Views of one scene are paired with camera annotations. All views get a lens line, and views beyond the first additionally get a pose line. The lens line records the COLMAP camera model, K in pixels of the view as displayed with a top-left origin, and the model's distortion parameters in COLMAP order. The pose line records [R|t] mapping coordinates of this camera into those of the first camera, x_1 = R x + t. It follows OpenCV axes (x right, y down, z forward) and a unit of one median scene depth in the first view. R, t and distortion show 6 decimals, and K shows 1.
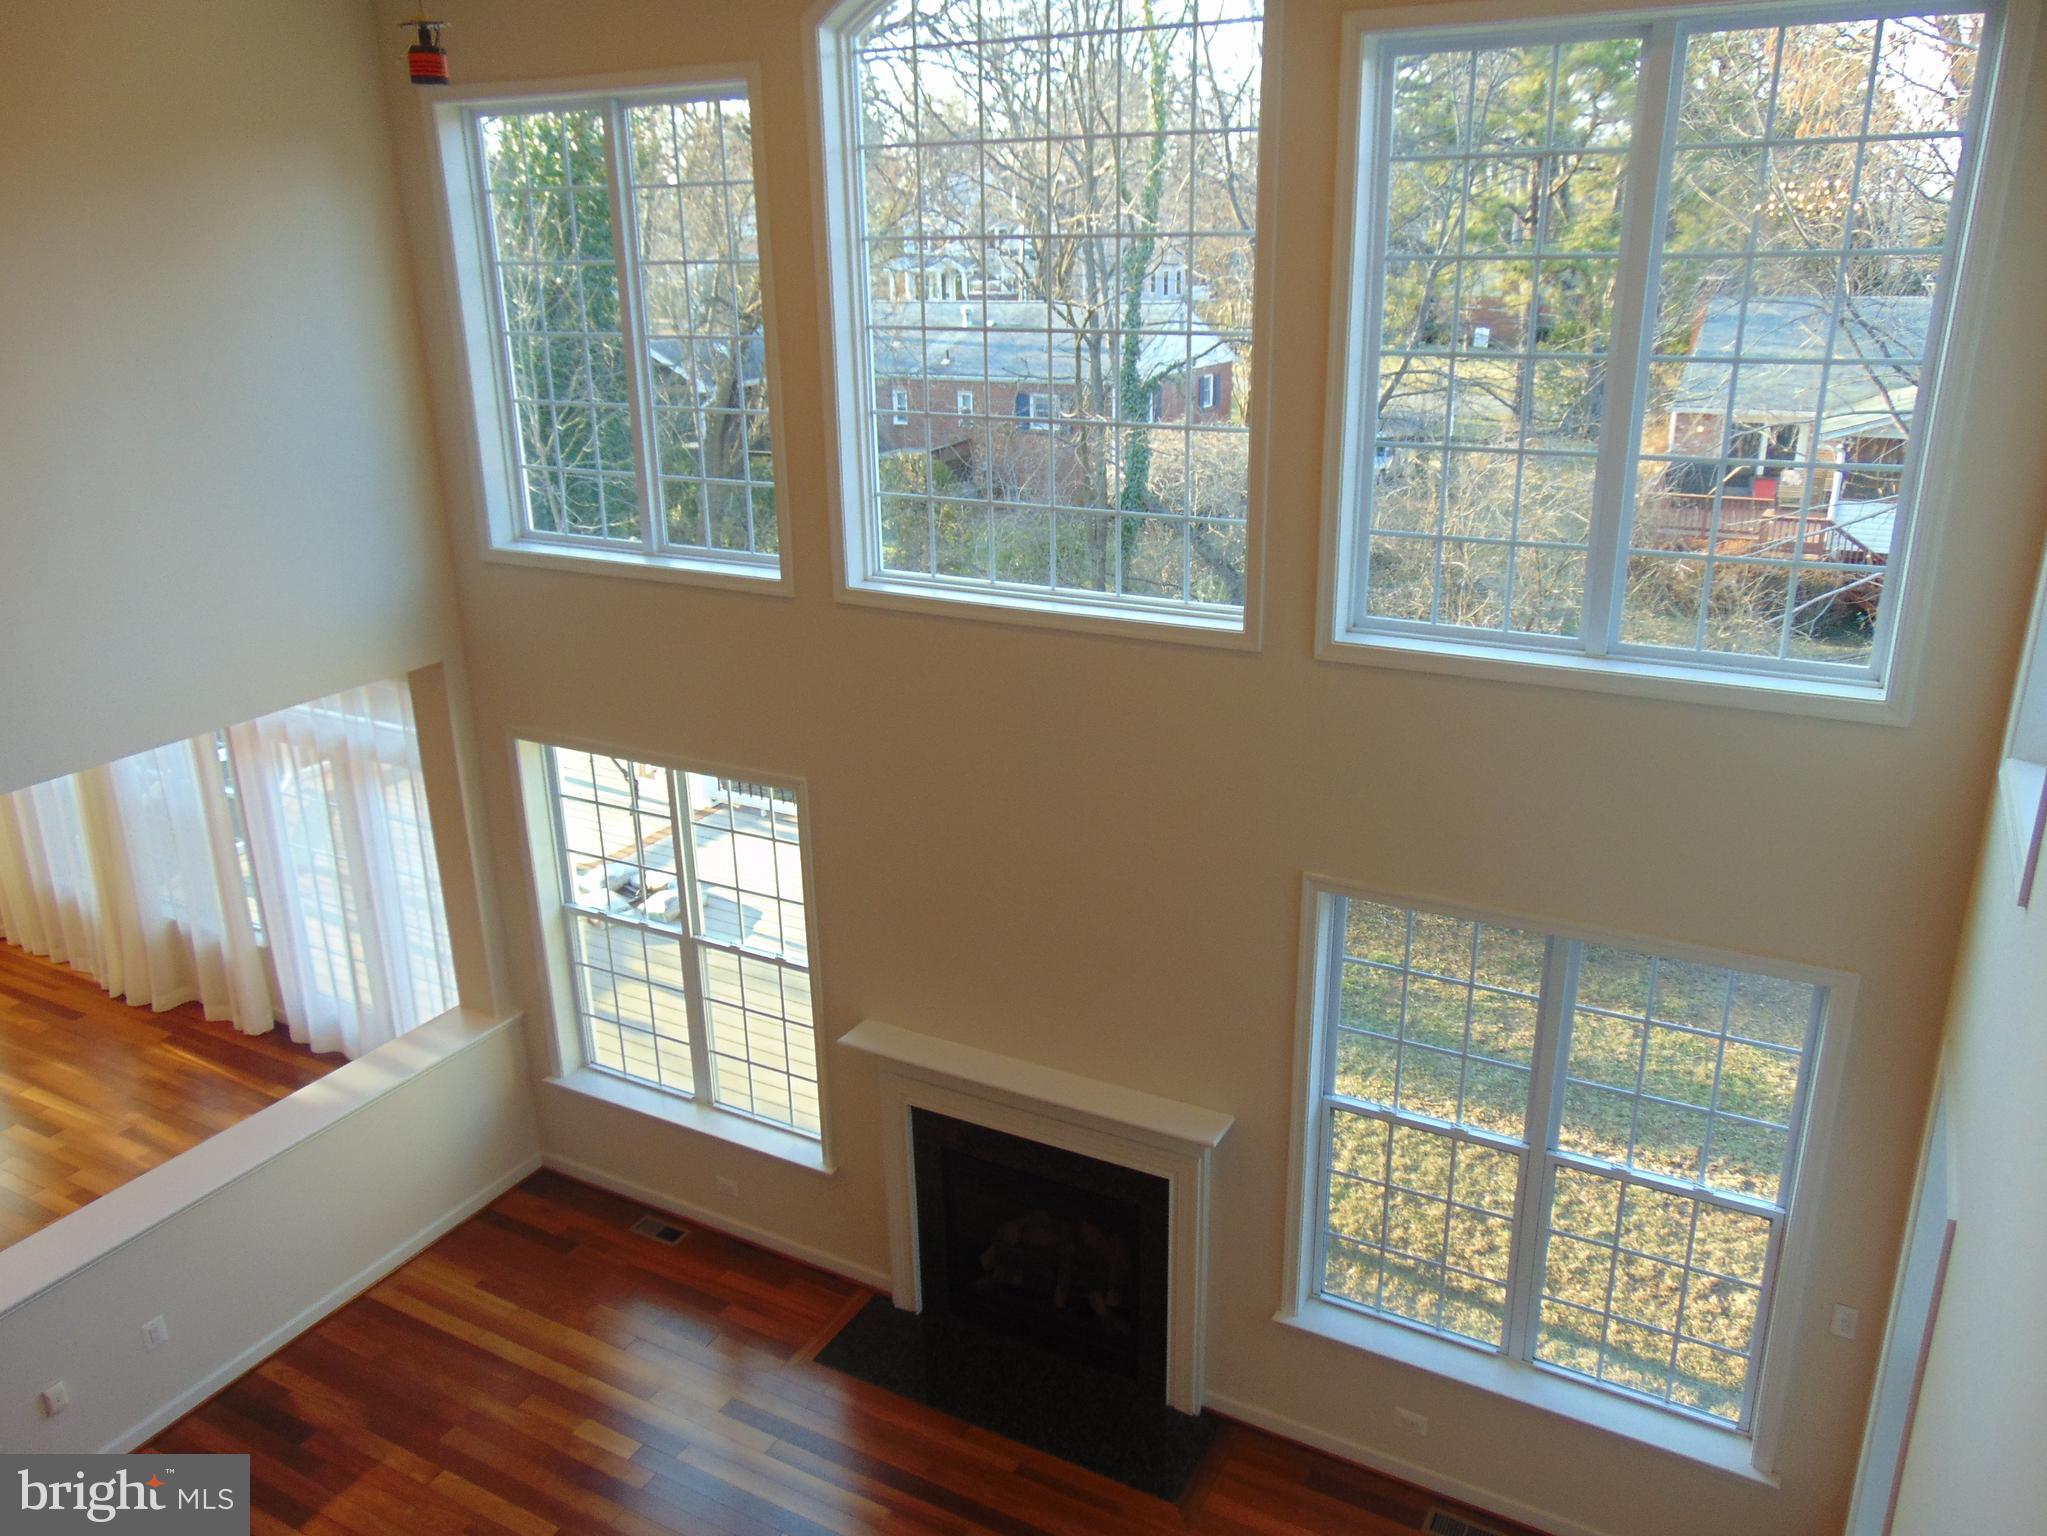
lens RADIAL K [[1529.0, 0, 1018.3], [0, 1529.0, 768.0], [0, 0, 1]] dist [-0.004204, 0.002273]
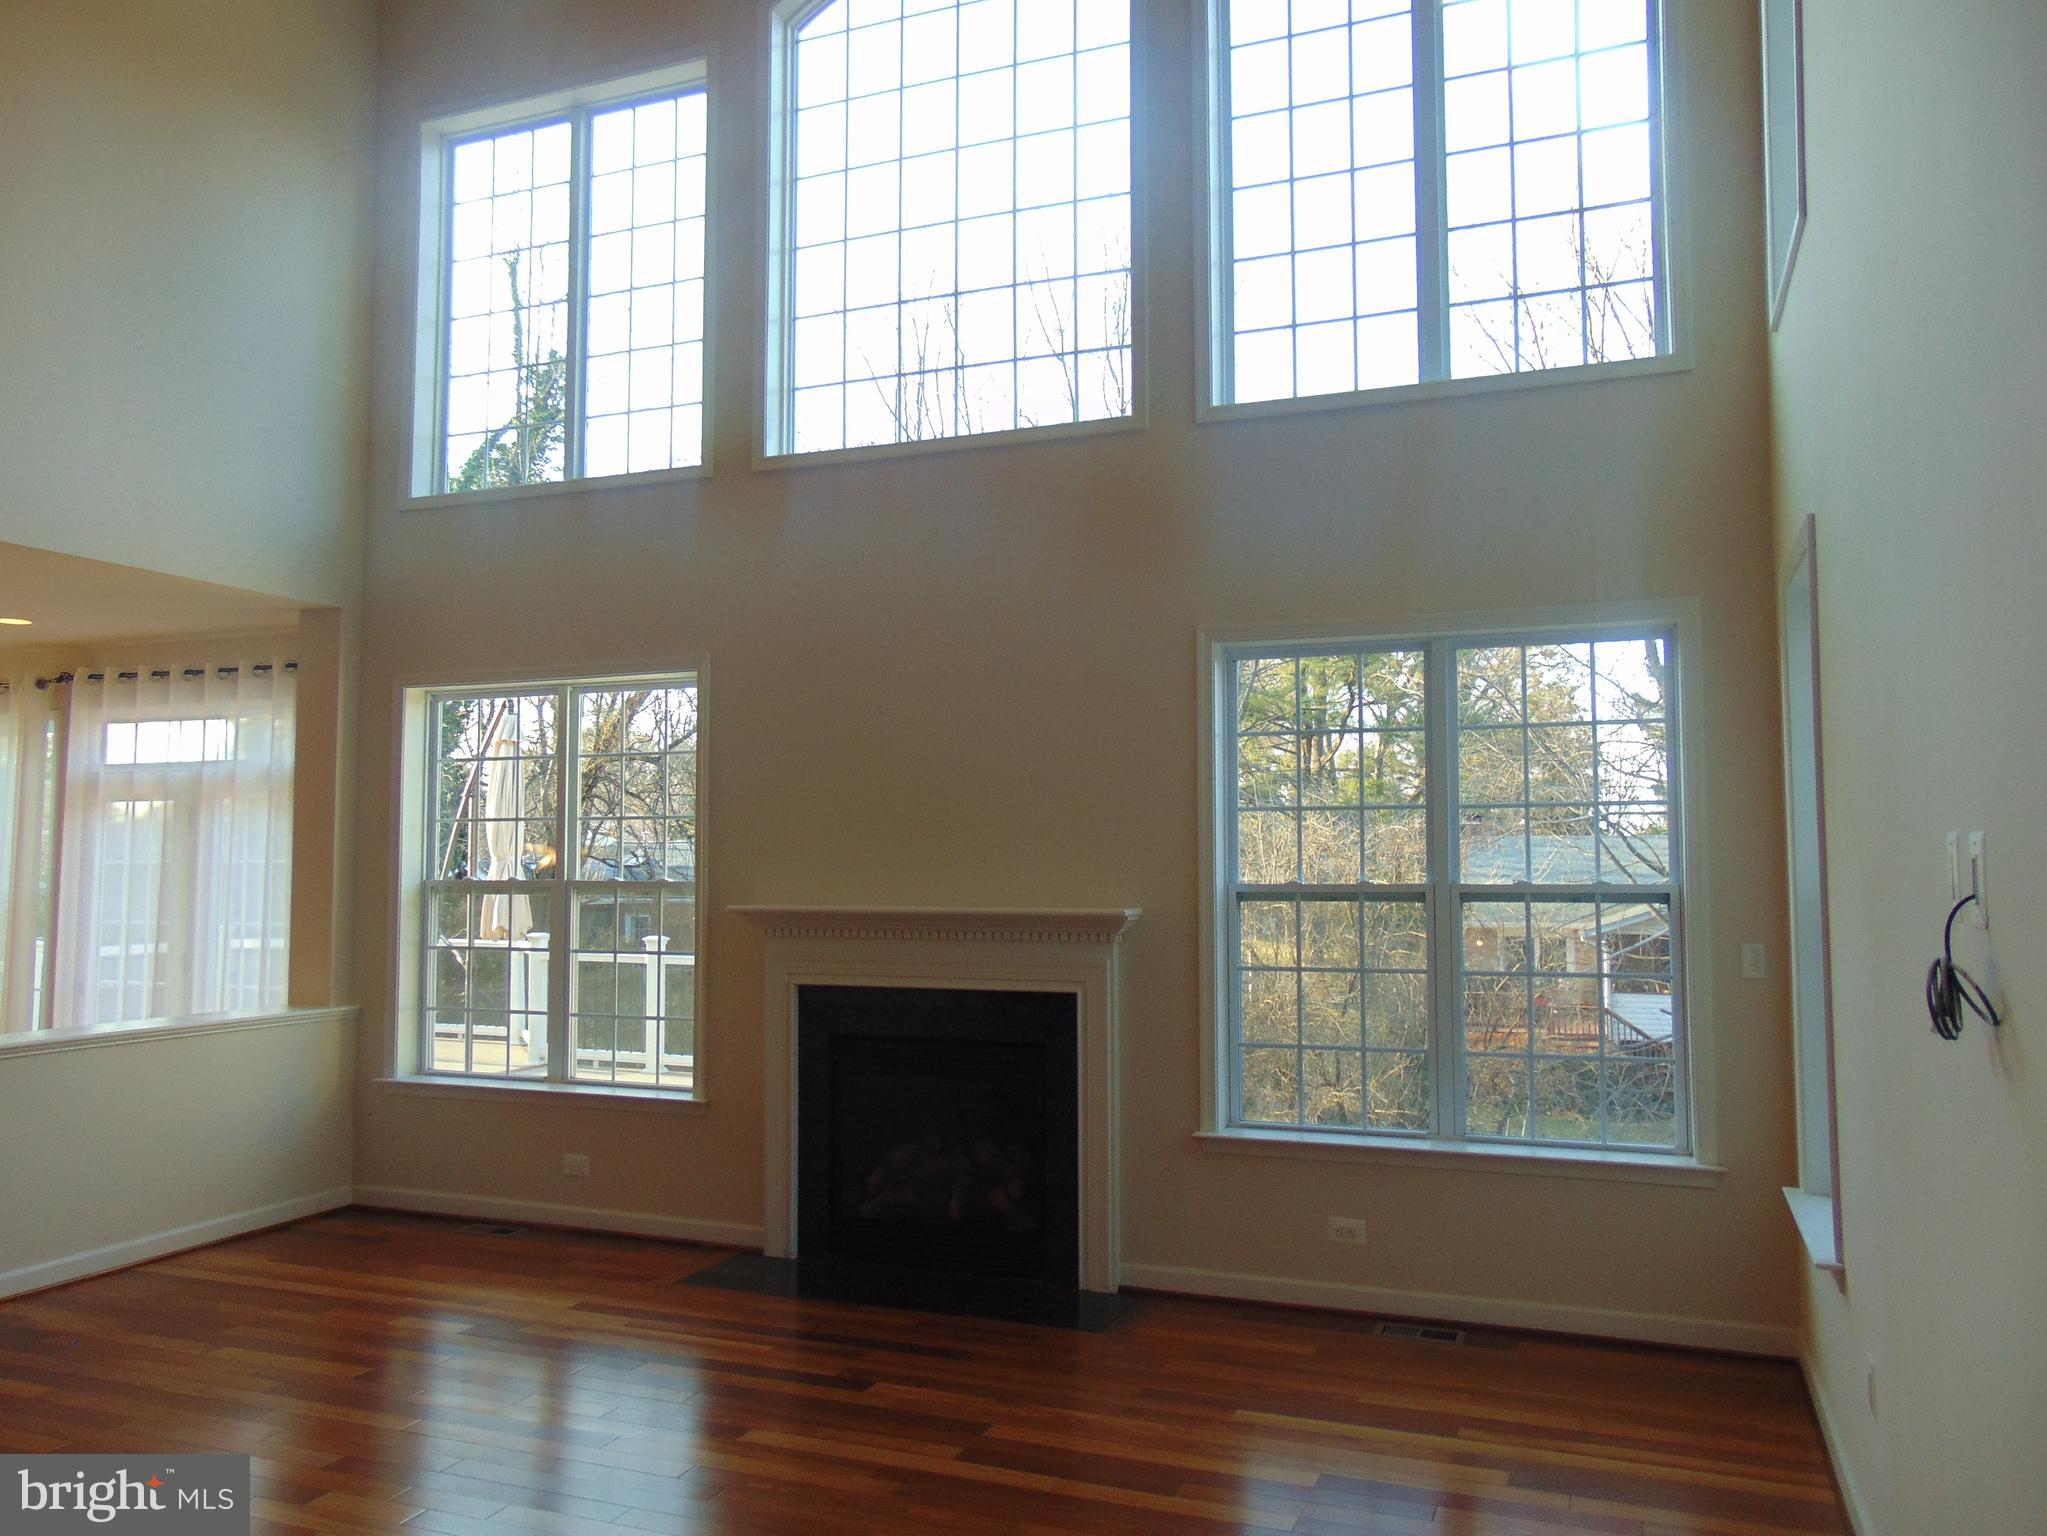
lens RADIAL K [[1529.0, 0, 1025.7], [0, 1529.0, 759.2], [0, 0, 1]] dist [-0.004204, 0.002273]
pose [[0.991806, 0.024902, 0.125300, -0.055594], [0.026822, 0.918363, -0.394829, 0.489037], [-0.124903, 0.394955, 0.910170, 0.063230]]
